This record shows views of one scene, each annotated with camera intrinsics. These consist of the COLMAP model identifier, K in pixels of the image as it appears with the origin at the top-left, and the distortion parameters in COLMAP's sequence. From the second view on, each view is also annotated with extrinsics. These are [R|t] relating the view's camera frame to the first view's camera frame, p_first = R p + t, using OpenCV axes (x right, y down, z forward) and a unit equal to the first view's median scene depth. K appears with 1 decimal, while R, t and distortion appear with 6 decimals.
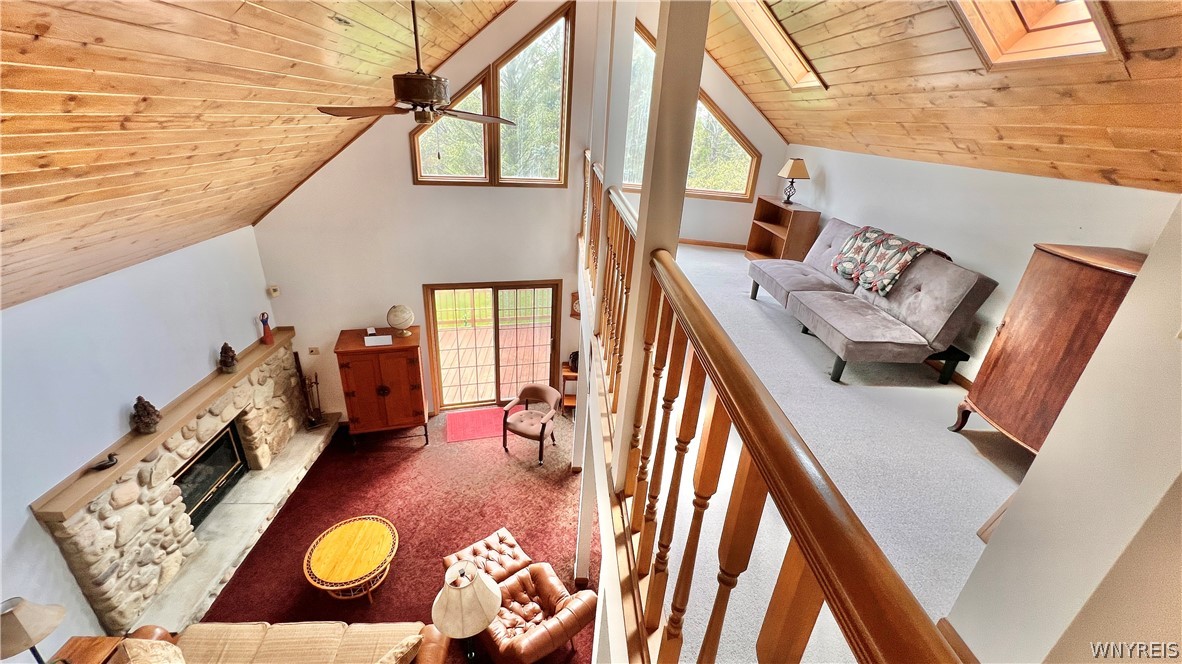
lens RADIAL K [[472.1, 0, 589.7], [0, 472.1, 329.8], [0, 0, 1]] dist [-0.003650, 0.001044]
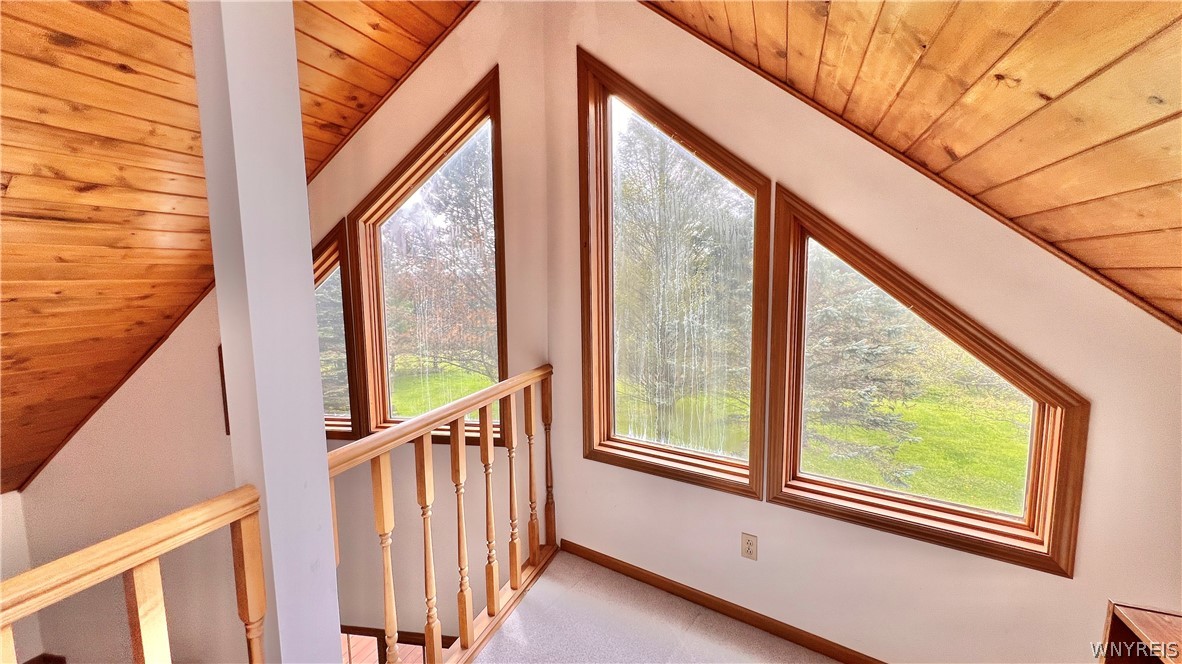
lens RADIAL K [[472.1, 0, 591.8], [0, 472.1, 331.4], [0, 0, 1]] dist [-0.003650, 0.001044]
pose [[0.914211, -0.029130, -0.404189, 0.243663], [-0.104191, 0.946985, -0.303913, -0.326967], [0.391614, 0.319954, 0.862710, 0.721777]]
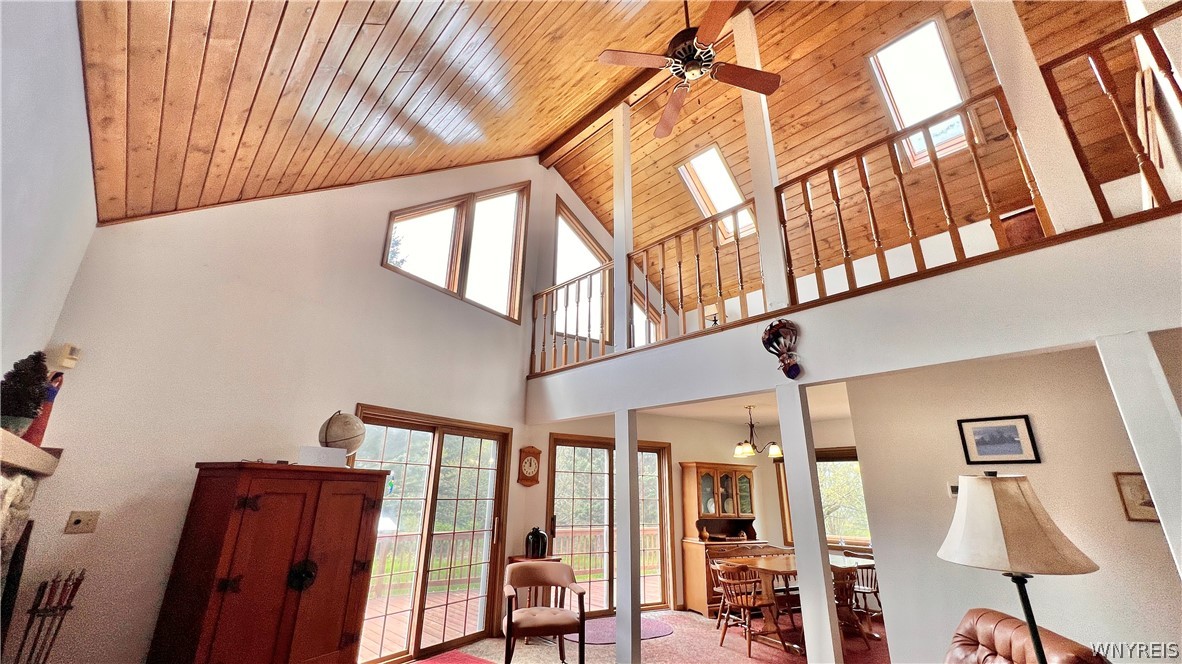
lens RADIAL K [[474.0, 0, 588.6], [0, 474.0, 329.7], [0, 0, 1]] dist [-0.003767, 0.000499]
pose [[0.763817, 0.163547, 0.624368, -0.621443], [0.294235, 0.772765, -0.562370, 0.323003], [-0.574464, 0.613259, 0.542130, 0.492010]]
